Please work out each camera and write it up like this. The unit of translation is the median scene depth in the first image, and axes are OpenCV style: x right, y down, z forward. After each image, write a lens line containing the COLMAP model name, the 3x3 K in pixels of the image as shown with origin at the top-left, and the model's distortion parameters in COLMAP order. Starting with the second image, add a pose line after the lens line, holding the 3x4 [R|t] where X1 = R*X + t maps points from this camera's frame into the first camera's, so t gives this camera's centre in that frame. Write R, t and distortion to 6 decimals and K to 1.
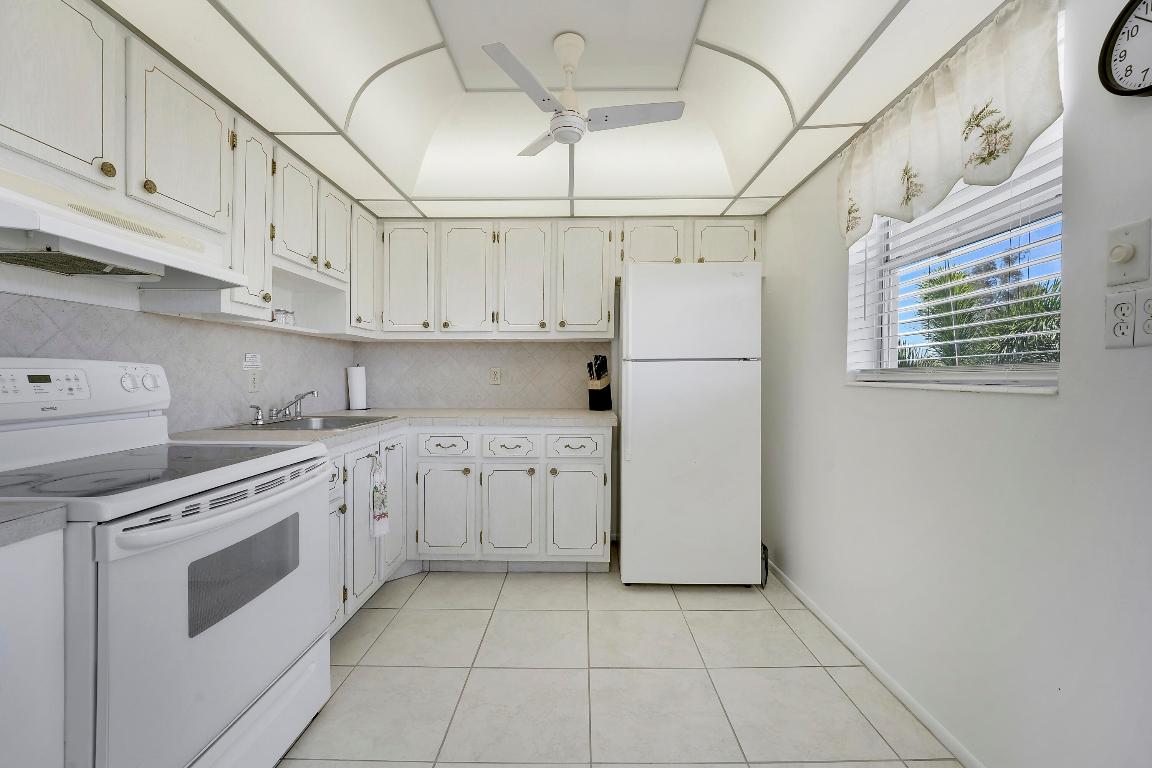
lens RADIAL K [[488.6, 0, 574.7], [0, 488.6, 379.8], [0, 0, 1]] dist [-0.010019, 0.000122]
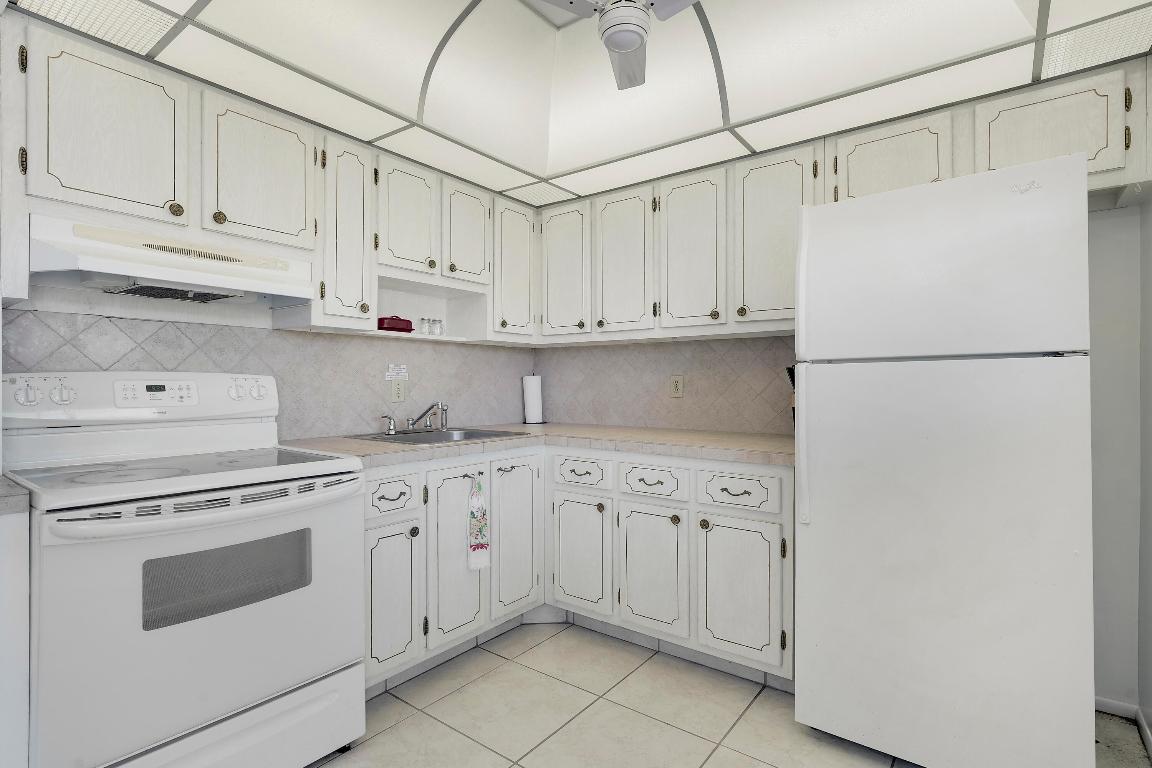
lens RADIAL K [[577.4, 0, 572.8], [0, 577.4, 380.8], [0, 0, 1]] dist [-0.000440, -0.000194]
pose [[0.795589, -0.004520, -0.605820, 0.330609], [-0.006068, 0.999863, -0.015429, -0.002475], [0.605807, 0.015951, 0.795452, 0.246205]]
